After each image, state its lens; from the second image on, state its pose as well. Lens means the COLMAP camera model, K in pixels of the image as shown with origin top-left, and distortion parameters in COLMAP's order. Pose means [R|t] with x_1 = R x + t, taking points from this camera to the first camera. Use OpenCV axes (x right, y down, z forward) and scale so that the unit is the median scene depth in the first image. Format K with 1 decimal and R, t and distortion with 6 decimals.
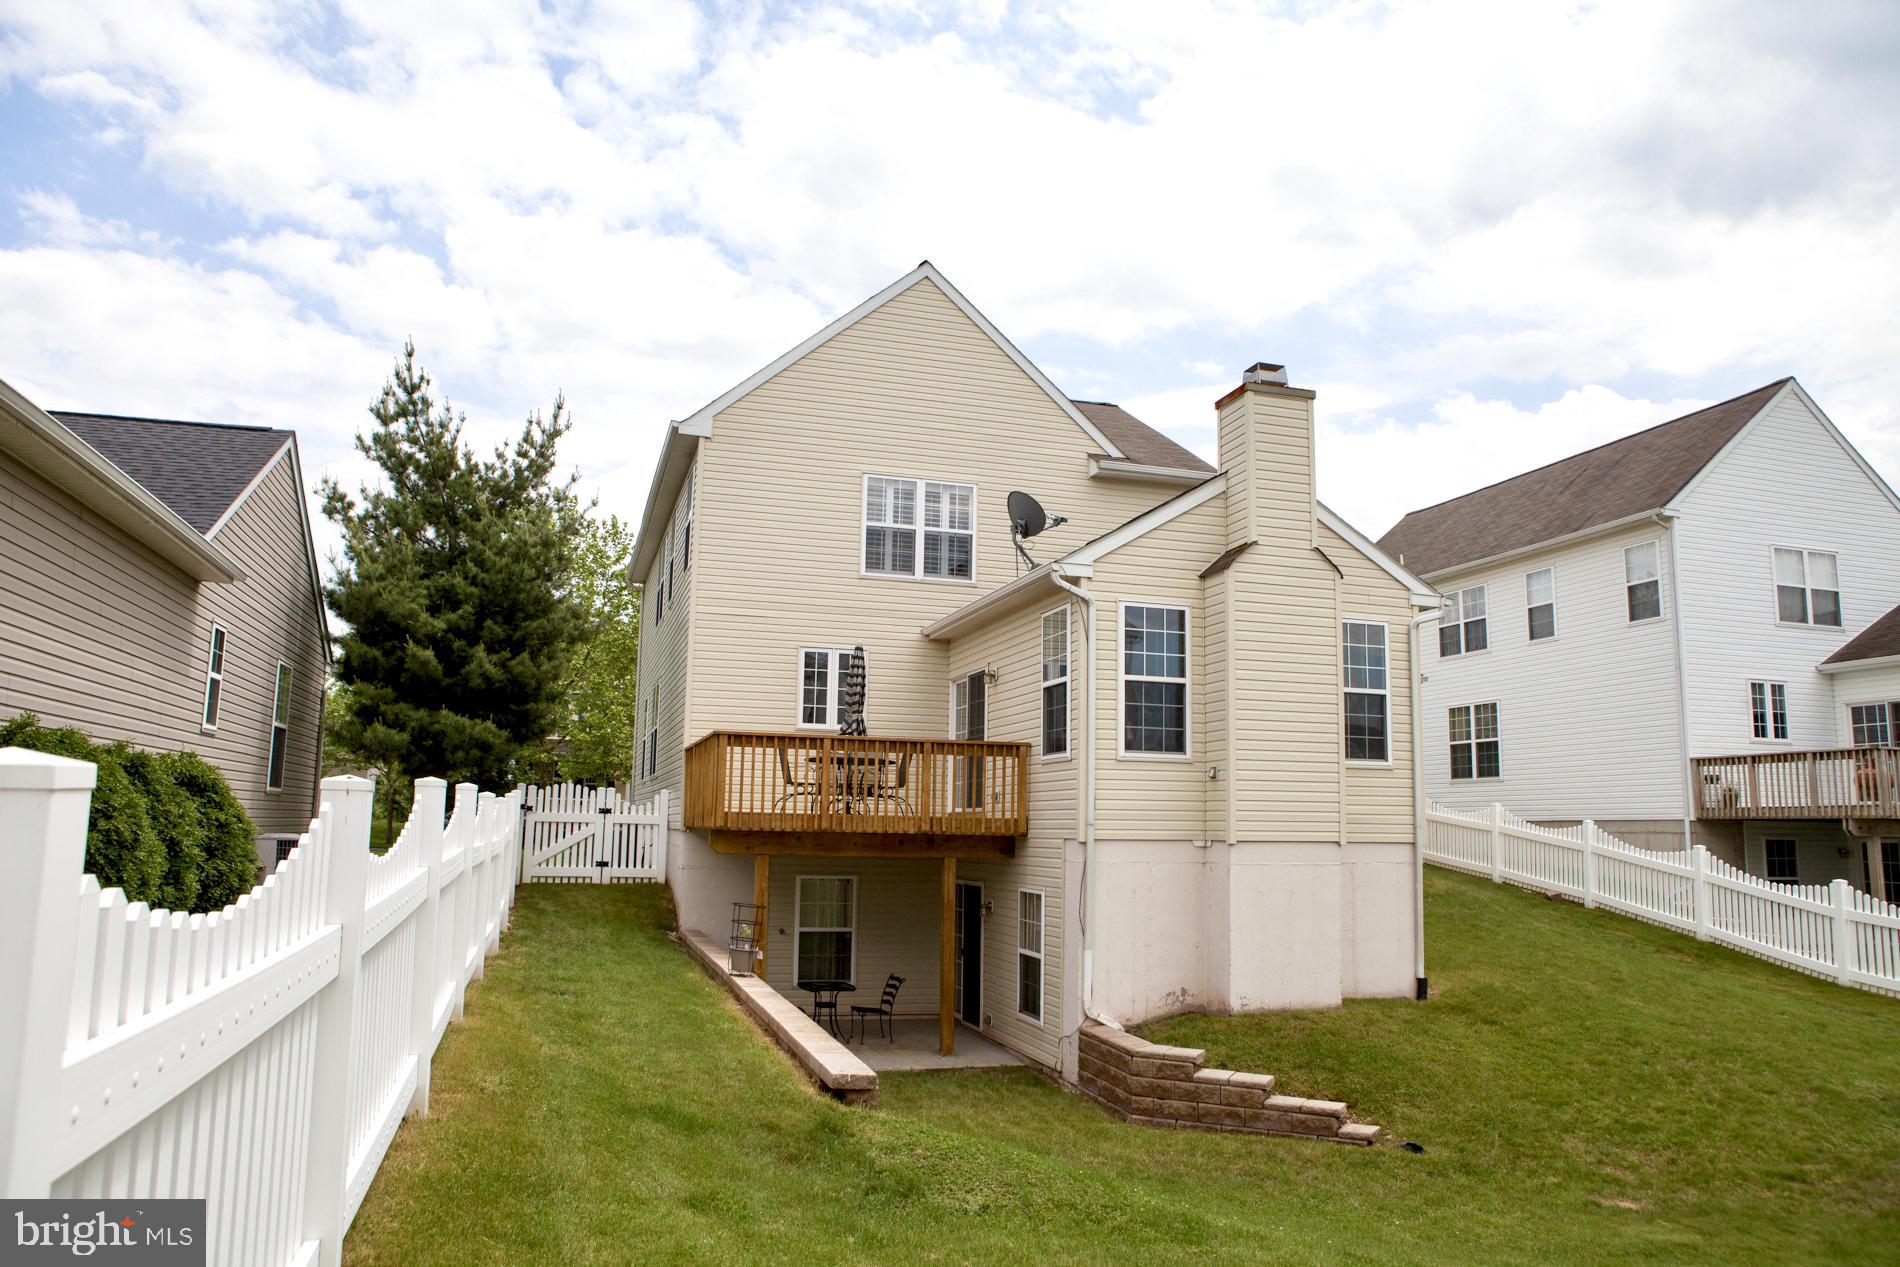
lens RADIAL K [[1306.7, 0, 941.4], [0, 1306.7, 629.4], [0, 0, 1]] dist [-0.114795, 0.086608]
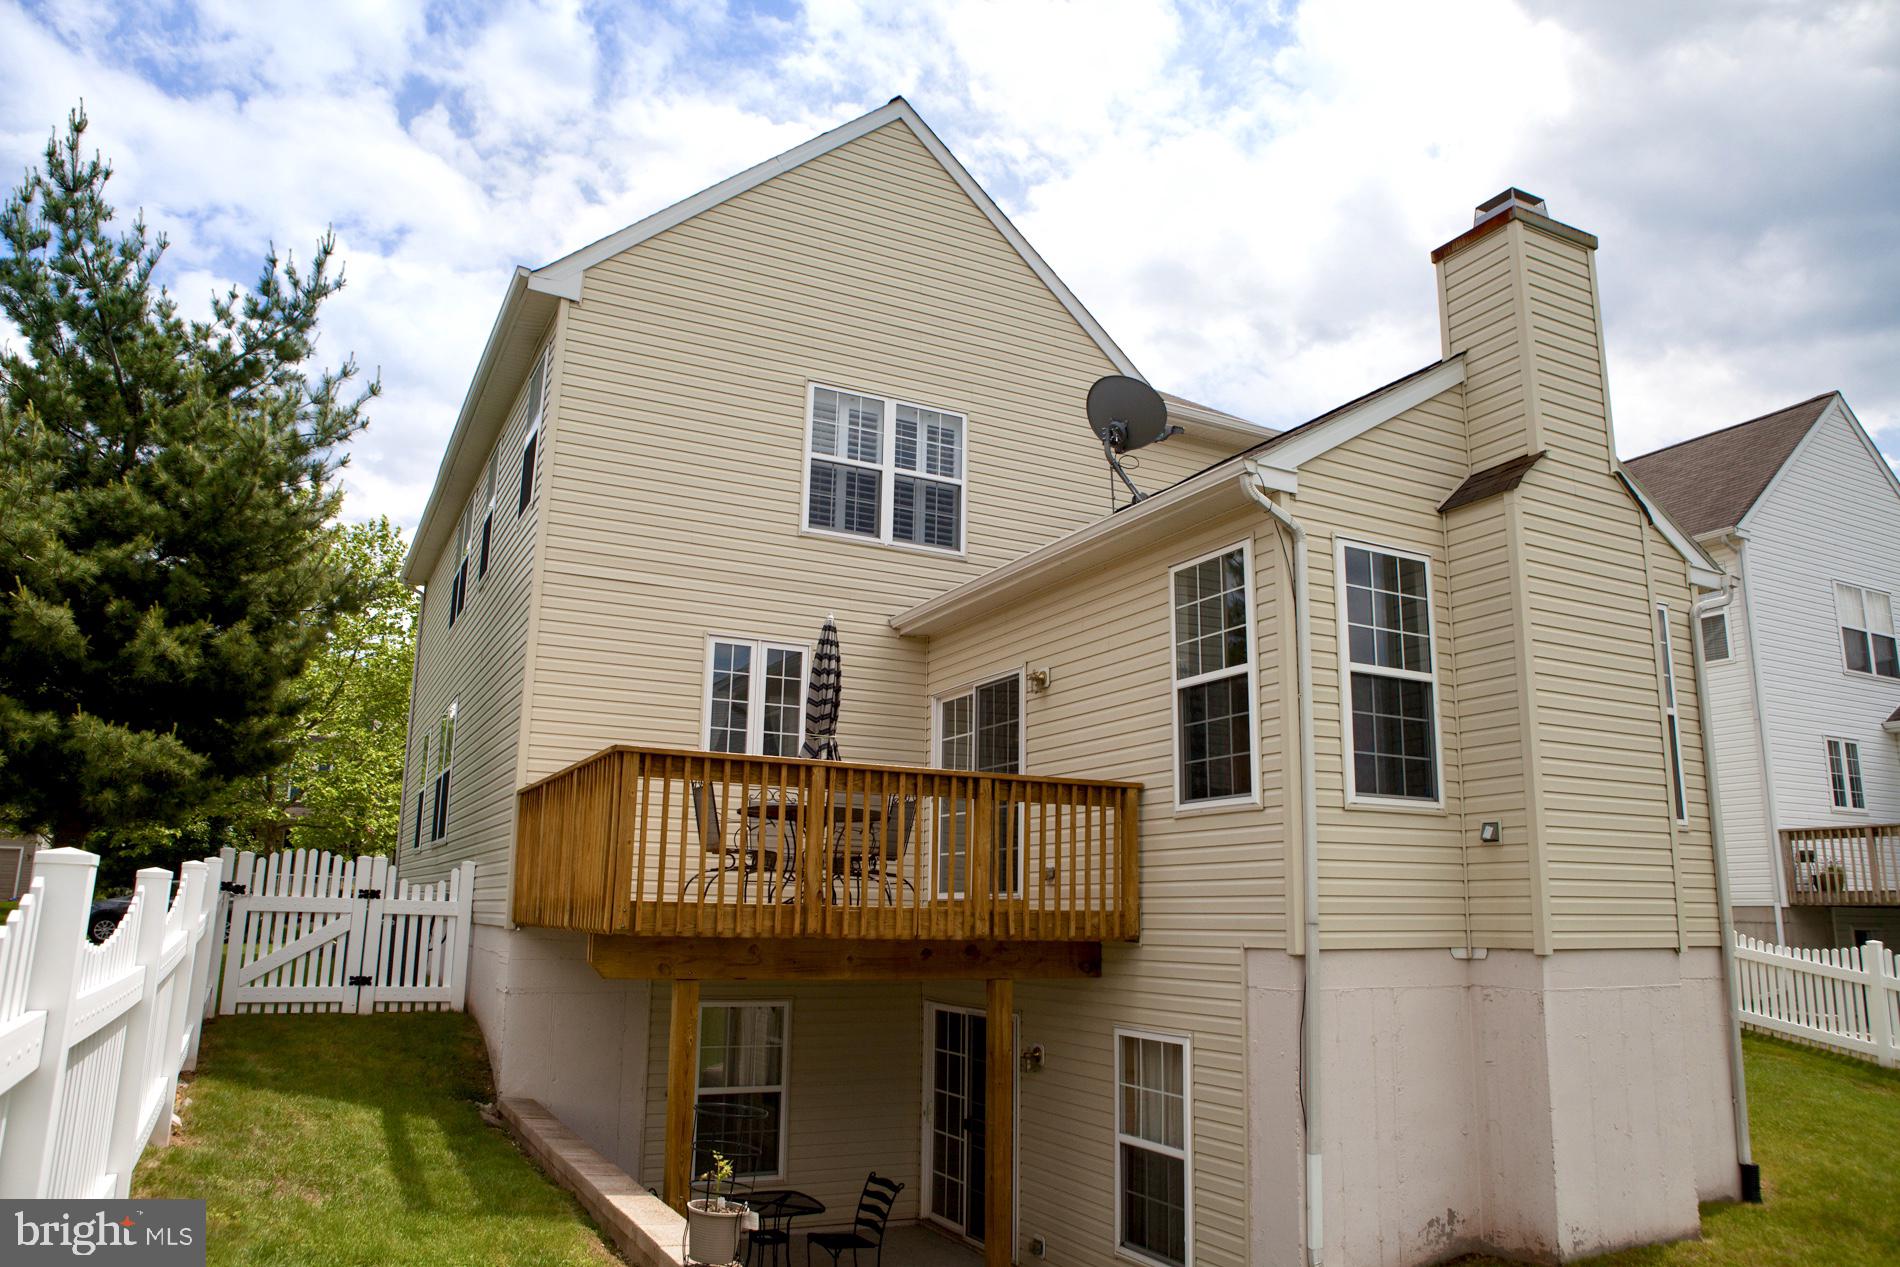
lens RADIAL K [[1302.8, 0, 950.0], [0, 1302.8, 633.5], [0, 0, 1]] dist [-0.107651, 0.083308]
pose [[0.982525, 0.037294, 0.182355, -0.113336], [-0.026653, 0.997815, -0.060462, 0.049946], [-0.184211, 0.054545, 0.981372, 0.378893]]
